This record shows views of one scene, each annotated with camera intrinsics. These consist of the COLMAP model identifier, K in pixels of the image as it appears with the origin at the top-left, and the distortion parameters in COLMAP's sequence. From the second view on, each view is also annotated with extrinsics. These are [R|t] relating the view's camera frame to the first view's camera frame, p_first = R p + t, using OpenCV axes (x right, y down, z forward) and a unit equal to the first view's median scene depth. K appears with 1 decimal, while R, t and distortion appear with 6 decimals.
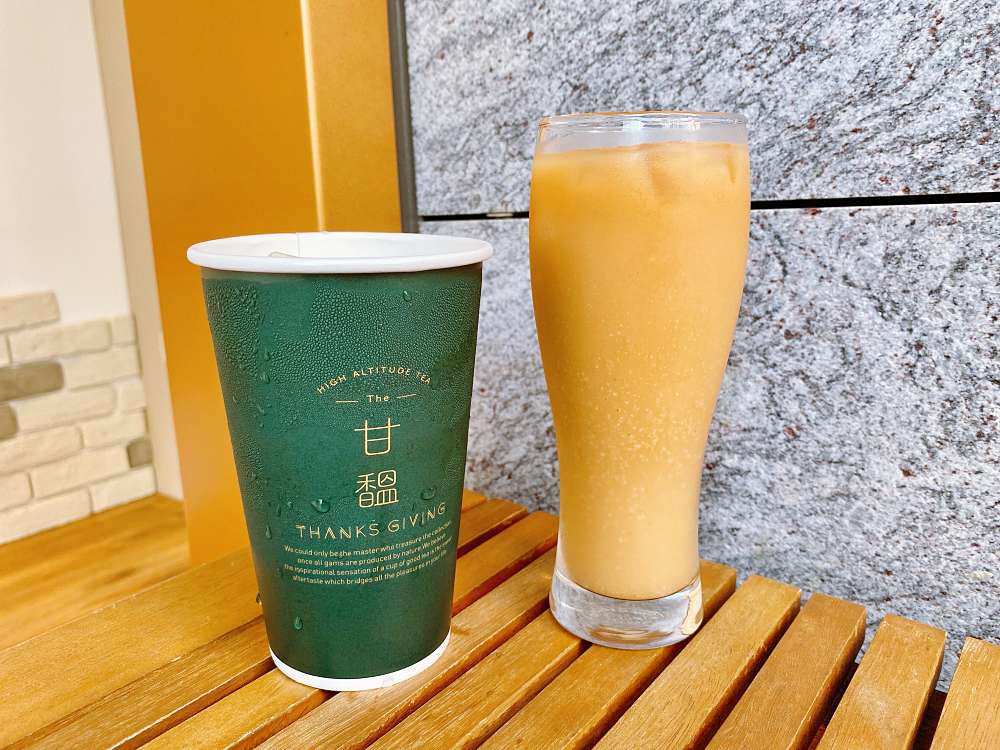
lens RADIAL K [[778.5, 0, 501.9], [0, 778.5, 355.9], [0, 0, 1]] dist [0.011077, -0.007246]
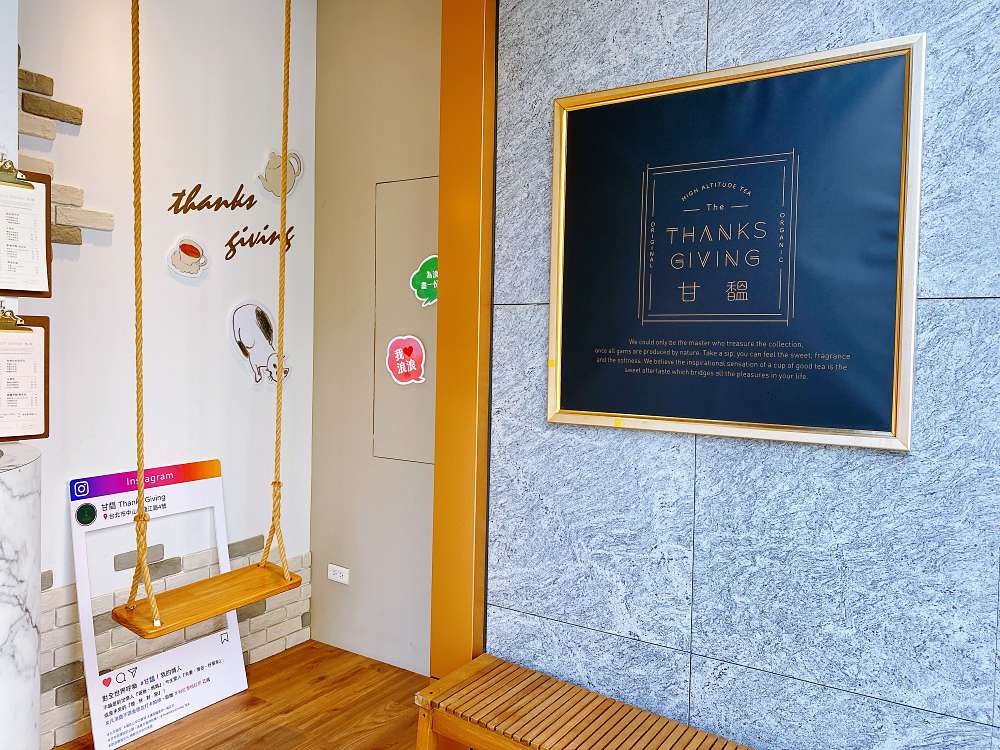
lens RADIAL K [[778.5, 0, 501.9], [0, 778.5, 355.9], [0, 0, 1]] dist [0.011077, -0.007246]
pose [[0.996146, 0.054368, 0.068828, -0.140289], [-0.043291, 0.987235, -0.153275, -0.315243], [-0.076283, 0.149704, 0.985784, -1.383658]]
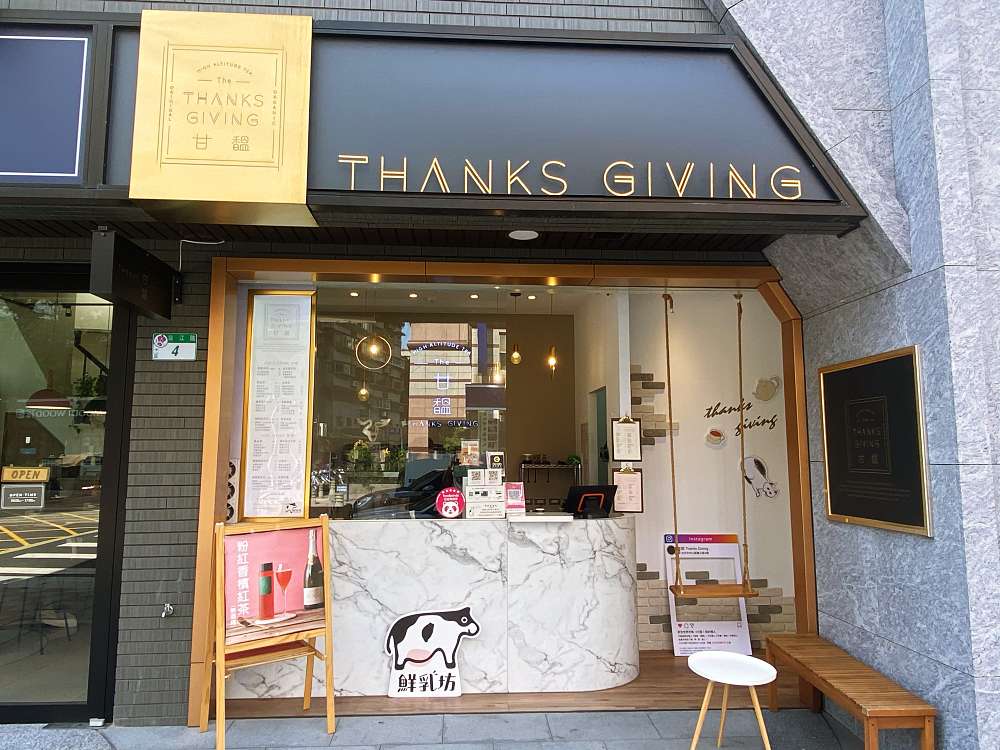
lens RADIAL K [[662.1, 0, 500.0], [0, 662.1, 375.0], [0, 0, 1]] dist [-0.052348, -0.001091]
pose [[0.647436, -0.044533, -0.760818, 1.247798], [-0.166838, 0.965795, -0.198505, -0.241839], [0.743634, 0.255452, 0.617861, -2.663580]]
